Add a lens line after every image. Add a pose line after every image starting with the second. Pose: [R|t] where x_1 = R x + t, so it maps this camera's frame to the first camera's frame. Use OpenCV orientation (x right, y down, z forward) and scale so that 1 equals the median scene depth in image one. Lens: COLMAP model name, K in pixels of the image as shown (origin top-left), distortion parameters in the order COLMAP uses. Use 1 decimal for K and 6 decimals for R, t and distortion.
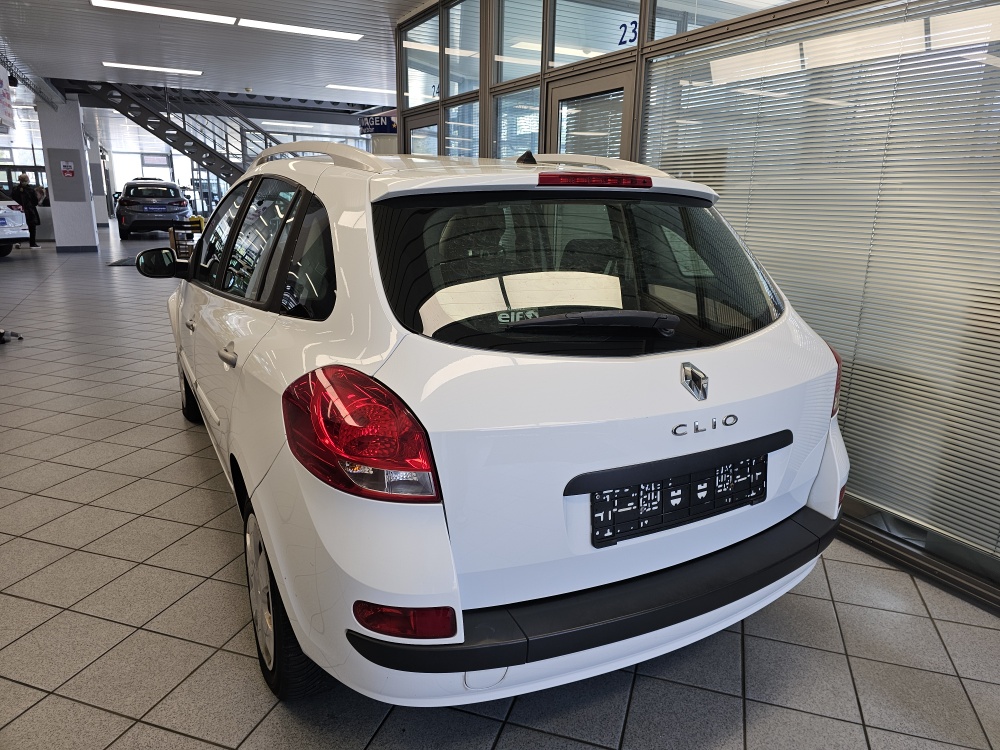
lens RADIAL K [[684.2, 0, 513.0], [0, 684.2, 376.6], [0, 0, 1]] dist [0.055397, -0.057527]
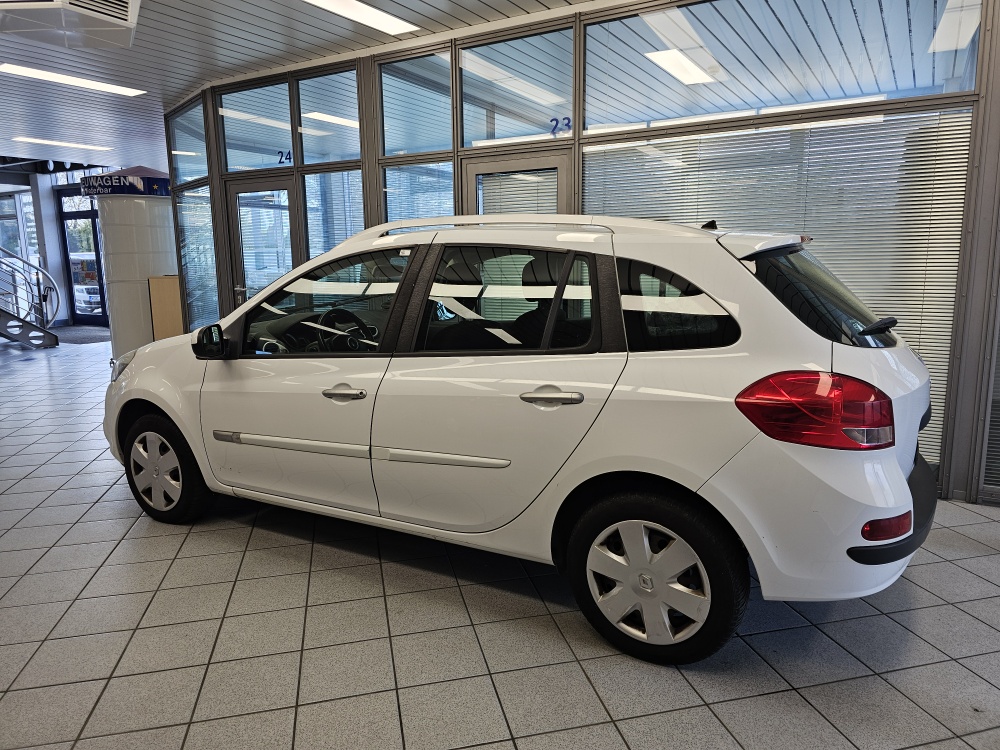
lens RADIAL K [[684.2, 0, 528.8], [0, 684.2, 372.1], [0, 0, 1]] dist [0.055397, -0.057527]
pose [[0.846004, -0.114368, 0.520766, -0.155314], [0.160695, 0.986000, -0.044515, -0.003805], [-0.508384, 0.121344, 0.852538, 0.007152]]
